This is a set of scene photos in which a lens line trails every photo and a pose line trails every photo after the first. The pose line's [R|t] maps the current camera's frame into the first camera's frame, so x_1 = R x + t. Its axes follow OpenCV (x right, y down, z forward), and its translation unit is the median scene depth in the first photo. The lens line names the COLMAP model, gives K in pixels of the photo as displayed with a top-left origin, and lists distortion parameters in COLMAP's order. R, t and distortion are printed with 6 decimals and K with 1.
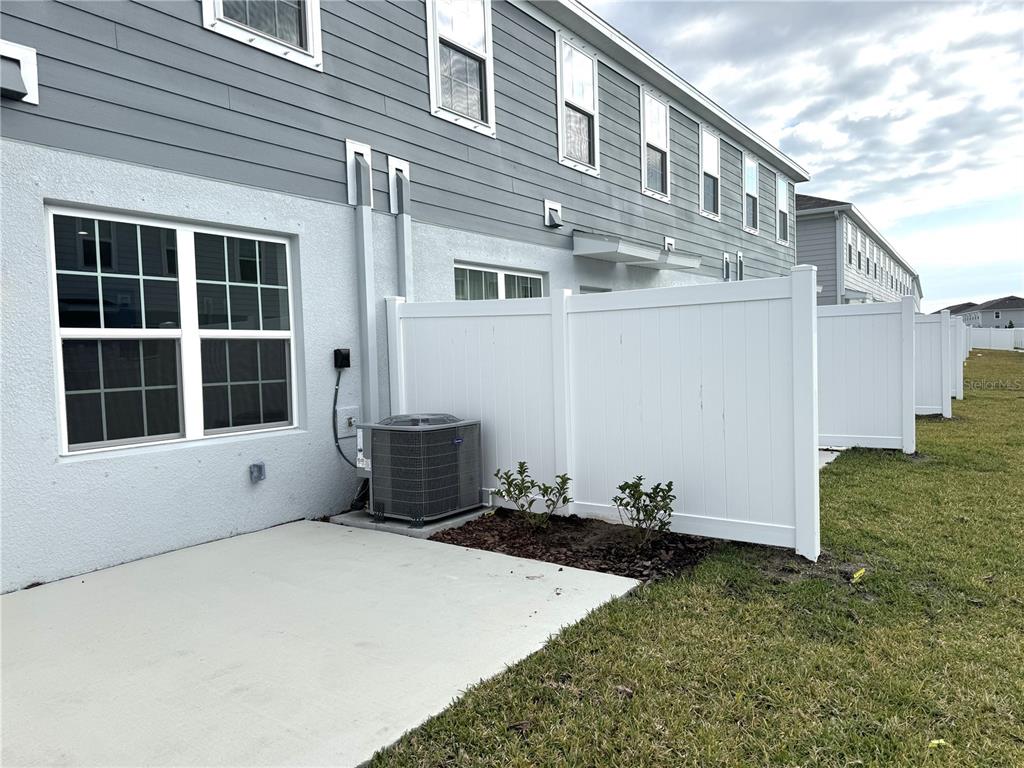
lens RADIAL K [[726.5, 0, 514.5], [0, 726.5, 387.2], [0, 0, 1]] dist [0.051364, -0.051021]
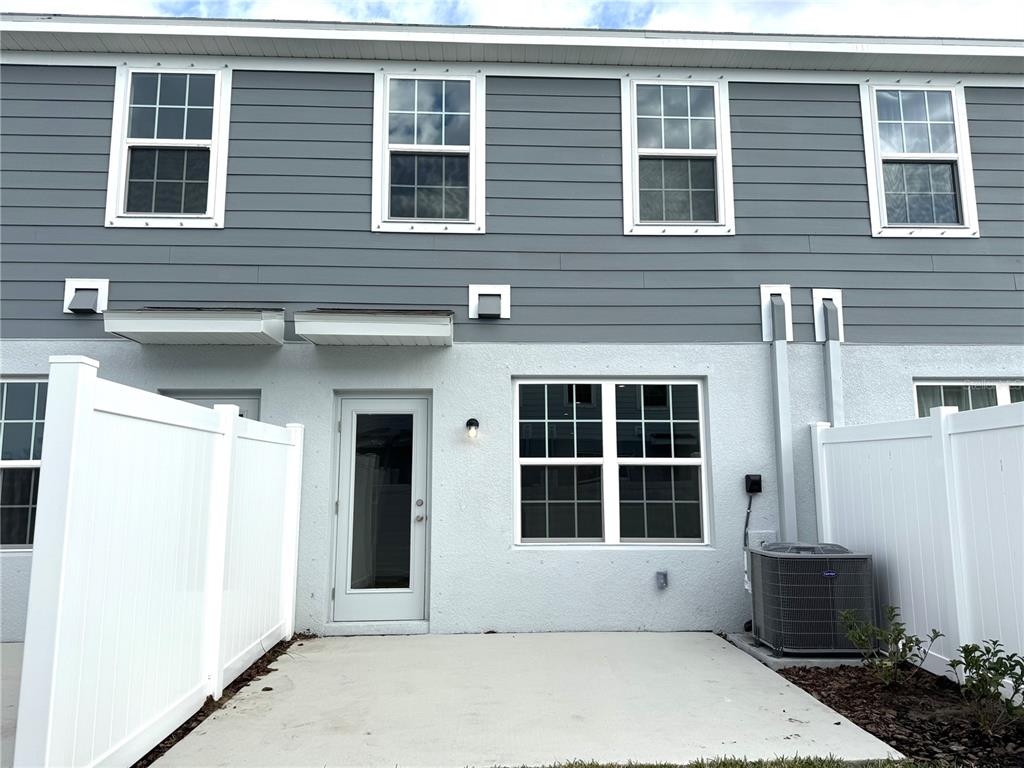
lens RADIAL K [[726.5, 0, 509.4], [0, 726.5, 379.9], [0, 0, 1]] dist [0.051364, -0.051021]
pose [[0.595644, -0.094919, -0.797621, 0.444905], [-0.052504, 0.986269, -0.156578, -0.002983], [0.801531, 0.135143, 0.582481, 0.070878]]
